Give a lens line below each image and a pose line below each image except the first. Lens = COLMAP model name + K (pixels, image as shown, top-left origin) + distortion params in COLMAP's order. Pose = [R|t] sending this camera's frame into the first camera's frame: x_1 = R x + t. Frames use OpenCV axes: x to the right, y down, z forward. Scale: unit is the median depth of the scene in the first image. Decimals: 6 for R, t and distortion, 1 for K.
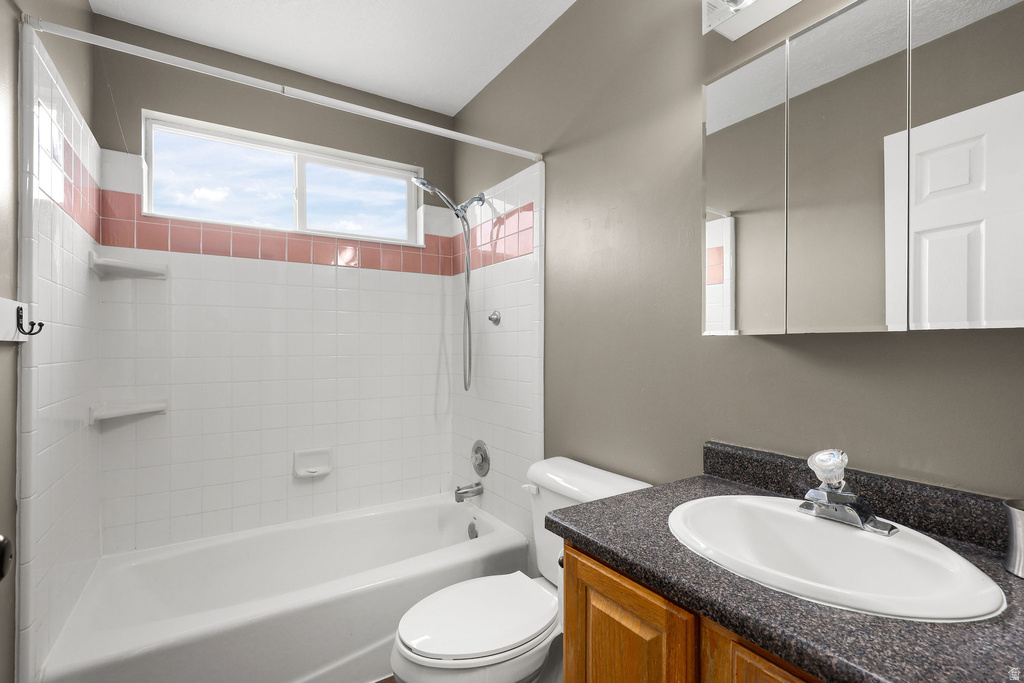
lens RADIAL K [[463.6, 0, 510.3], [0, 463.6, 345.8], [0, 0, 1]] dist [0.001197, 0.000103]
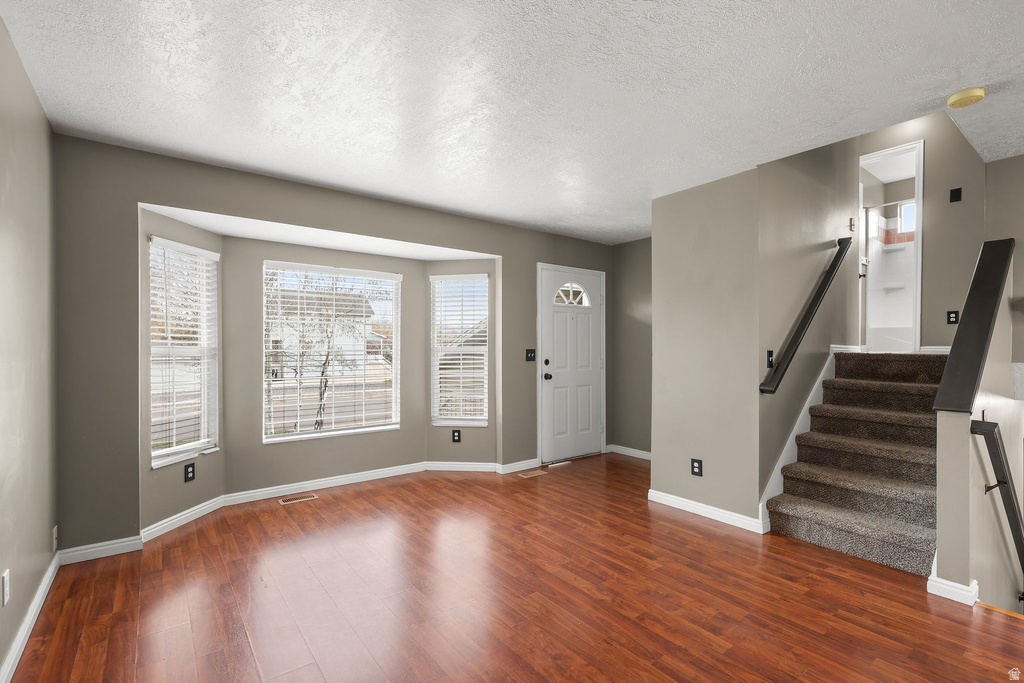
lens RADIAL K [[463.6, 0, 510.3], [0, 463.6, 345.8], [0, 0, 1]] dist [0.001197, 0.000103]
pose [[0.086618, -0.001039, -0.996241, 2.599120], [-0.001543, 0.999998, -0.001177, 0.612929], [0.996240, 0.001639, 0.086616, -2.360342]]
